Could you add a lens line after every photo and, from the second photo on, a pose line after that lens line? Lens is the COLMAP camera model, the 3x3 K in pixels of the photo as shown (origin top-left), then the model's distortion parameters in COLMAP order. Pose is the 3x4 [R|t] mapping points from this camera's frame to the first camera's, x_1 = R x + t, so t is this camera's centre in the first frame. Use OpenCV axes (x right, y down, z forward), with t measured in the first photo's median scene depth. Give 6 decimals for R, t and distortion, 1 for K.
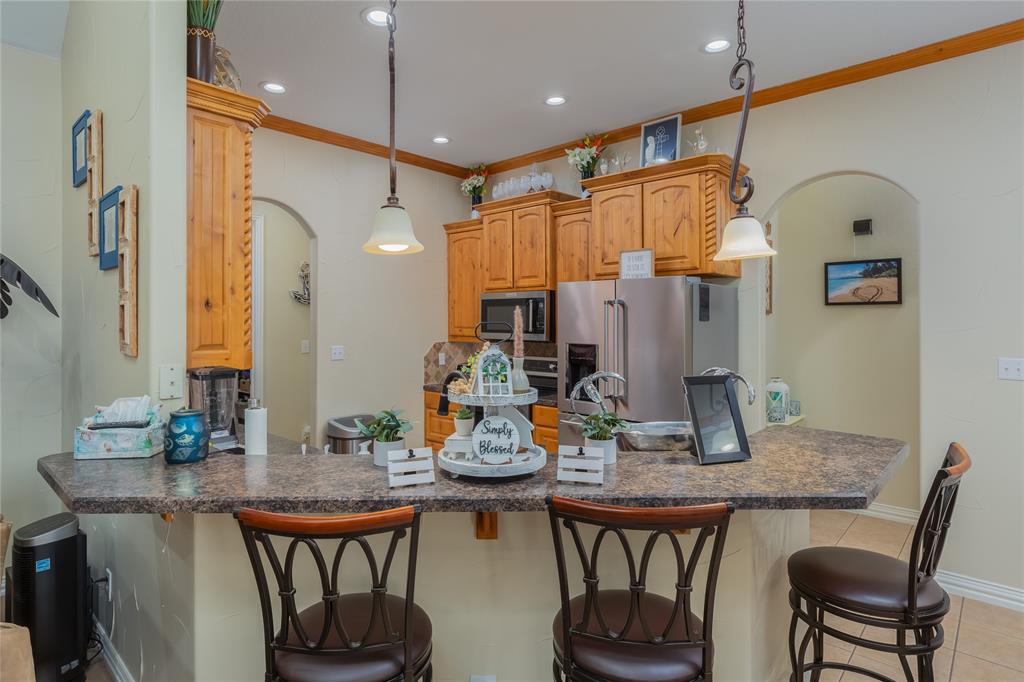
lens RADIAL K [[543.2, 0, 498.3], [0, 543.2, 318.7], [0, 0, 1]] dist [-0.003830, 0.000595]
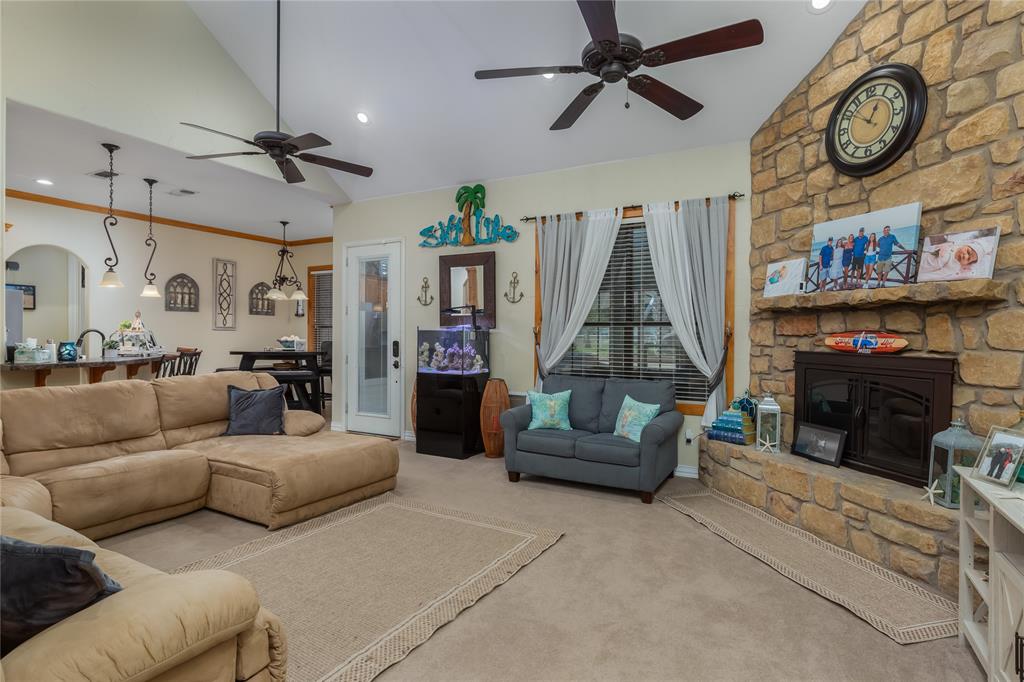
lens RADIAL K [[520.5, 0, 510.5], [0, 520.5, 334.0], [0, 0, 1]] dist [-0.005877, 0.003929]
pose [[-0.263715, 0.002132, 0.964598, -1.487764], [-0.006217, 0.999973, -0.003909, 0.055895], [-0.964581, -0.007028, -0.263695, -0.152971]]
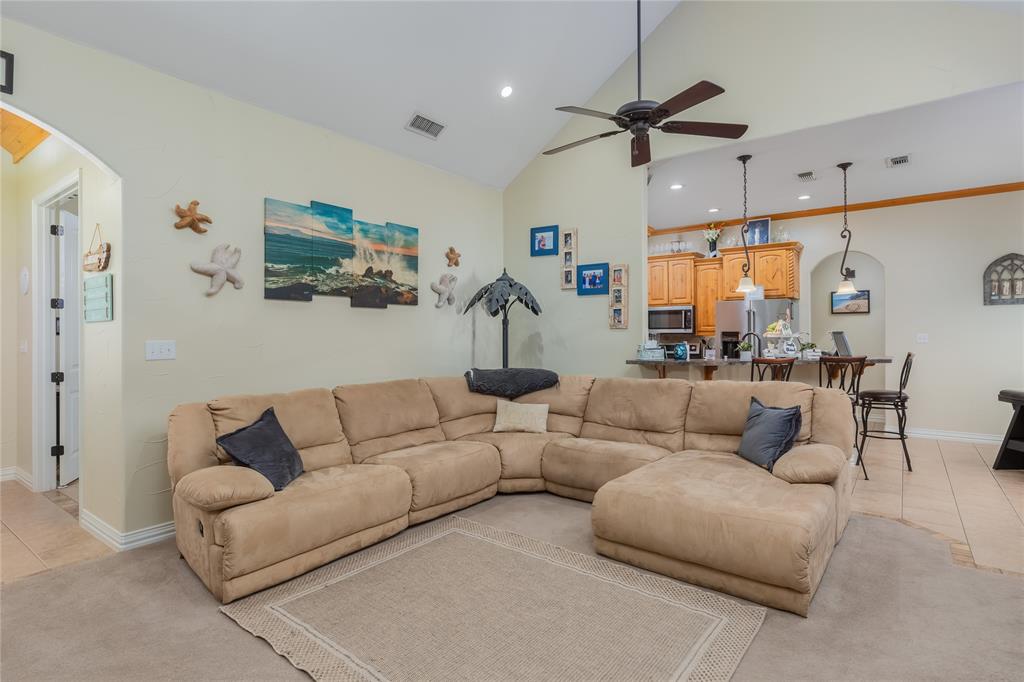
lens RADIAL K [[520.5, 0, 530.3], [0, 520.5, 328.1], [0, 0, 1]] dist [-0.005877, 0.003929]
pose [[0.991583, -0.001609, 0.129462, -0.765191], [0.003465, 0.999894, -0.014111, 0.052766], [-0.129425, 0.014441, 0.991484, -0.759586]]
